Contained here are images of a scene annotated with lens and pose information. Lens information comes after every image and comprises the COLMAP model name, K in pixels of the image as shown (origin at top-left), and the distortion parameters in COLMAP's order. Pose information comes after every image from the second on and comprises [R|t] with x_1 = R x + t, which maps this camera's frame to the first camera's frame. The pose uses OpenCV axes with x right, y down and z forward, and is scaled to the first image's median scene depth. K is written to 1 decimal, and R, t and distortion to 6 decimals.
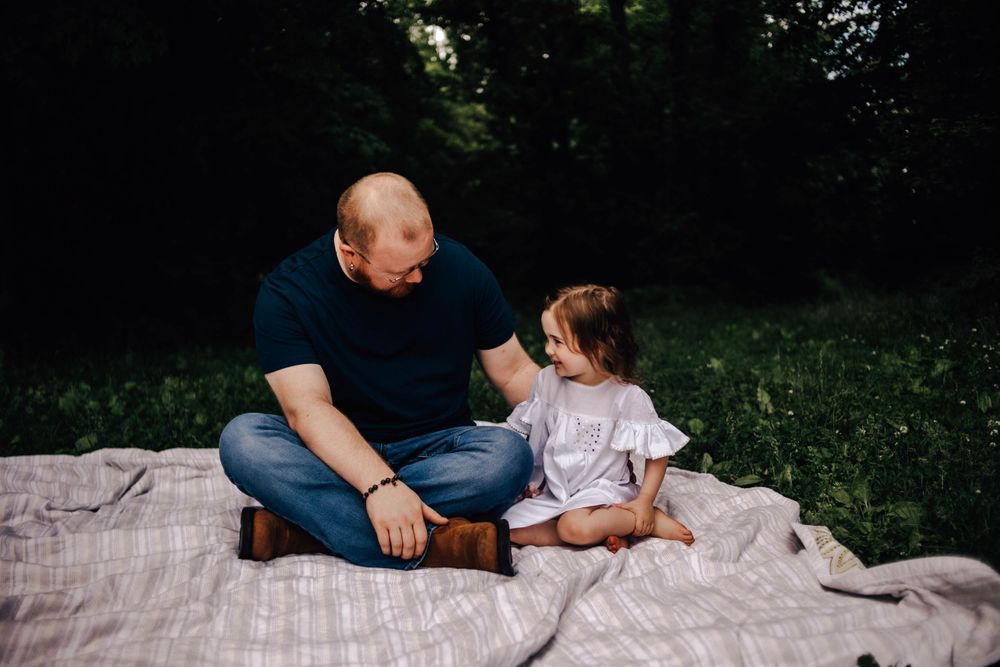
lens RADIAL K [[1016.2, 0, 500.0], [0, 1016.2, 333.5], [0, 0, 1]] dist [-0.105192, 0.005527]
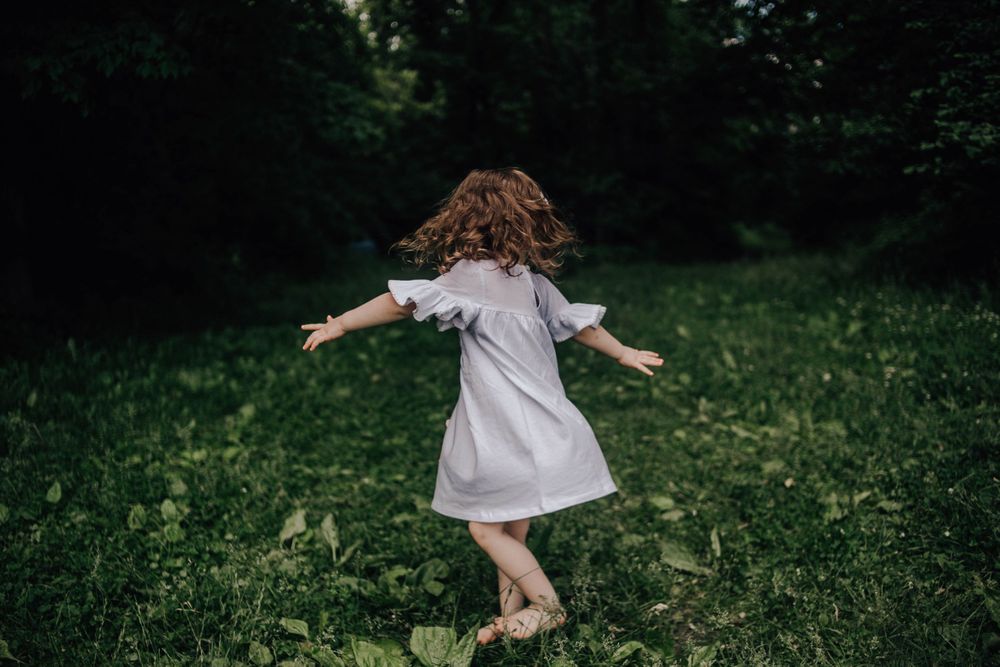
lens RADIAL K [[1032.1, 0, 500.0], [0, 1032.1, 333.5], [0, 0, 1]] dist [-0.105052, 0.010022]
pose [[0.996092, -0.036777, 0.080300, -0.130201], [0.033417, 0.998525, 0.042793, -0.031620], [-0.081756, -0.039942, 0.995852, -0.301916]]
